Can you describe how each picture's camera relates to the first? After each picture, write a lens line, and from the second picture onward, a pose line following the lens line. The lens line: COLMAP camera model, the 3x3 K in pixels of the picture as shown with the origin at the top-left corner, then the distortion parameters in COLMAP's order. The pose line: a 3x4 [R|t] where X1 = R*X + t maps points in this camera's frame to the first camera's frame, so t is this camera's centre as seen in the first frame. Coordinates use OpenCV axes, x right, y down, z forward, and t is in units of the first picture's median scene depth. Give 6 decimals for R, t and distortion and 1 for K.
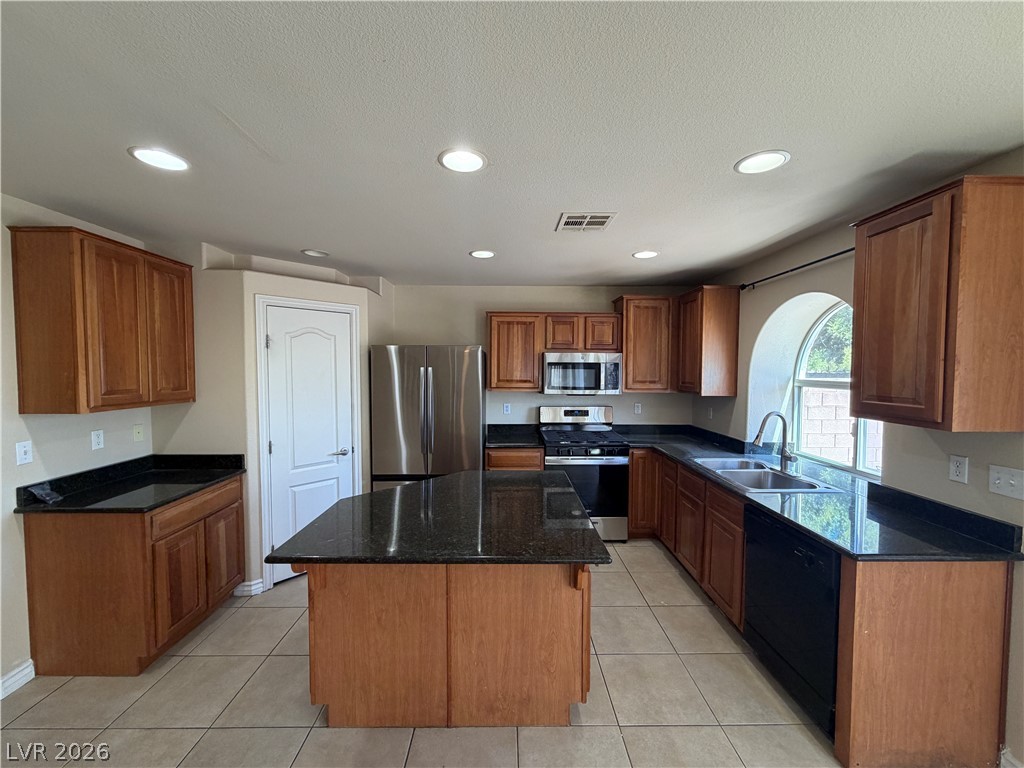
lens RADIAL K [[408.7, 0, 510.7], [0, 408.7, 384.5], [0, 0, 1]] dist [0.001692, -0.000173]
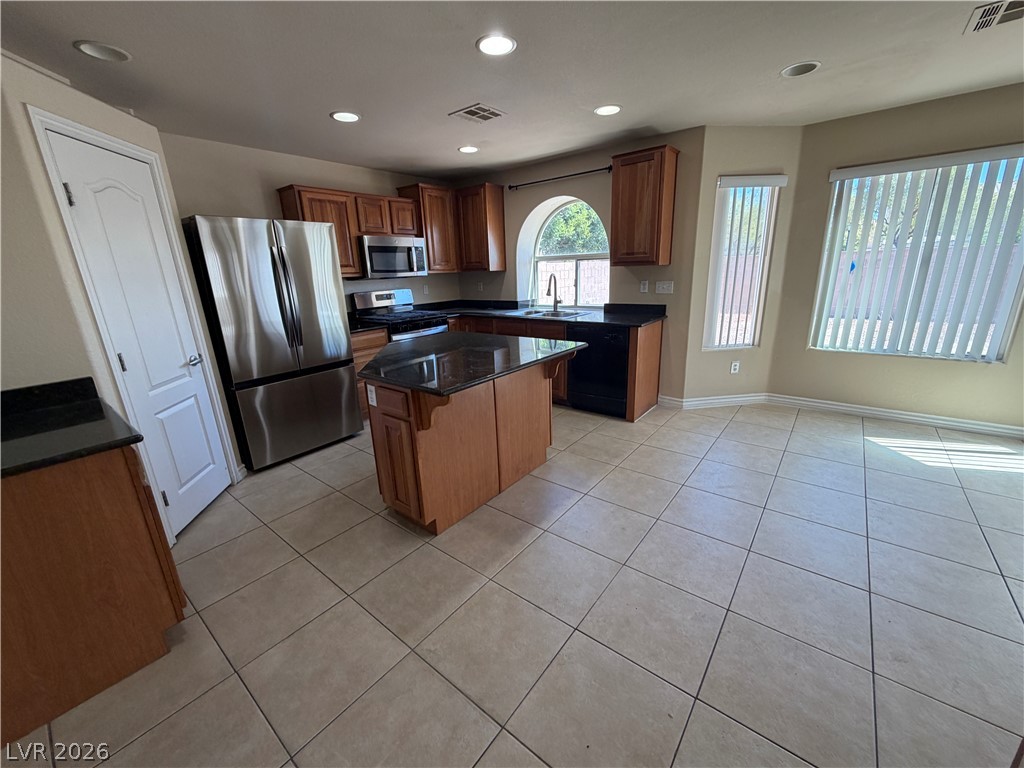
lens RADIAL K [[408.7, 0, 510.7], [0, 408.7, 384.5], [0, 0, 1]] dist [0.001692, -0.000173]
pose [[0.632514, -0.240204, 0.736361, -0.557116], [0.072577, 0.964894, 0.252412, 0.051577], [-0.771141, -0.106211, 0.627743, 0.051469]]
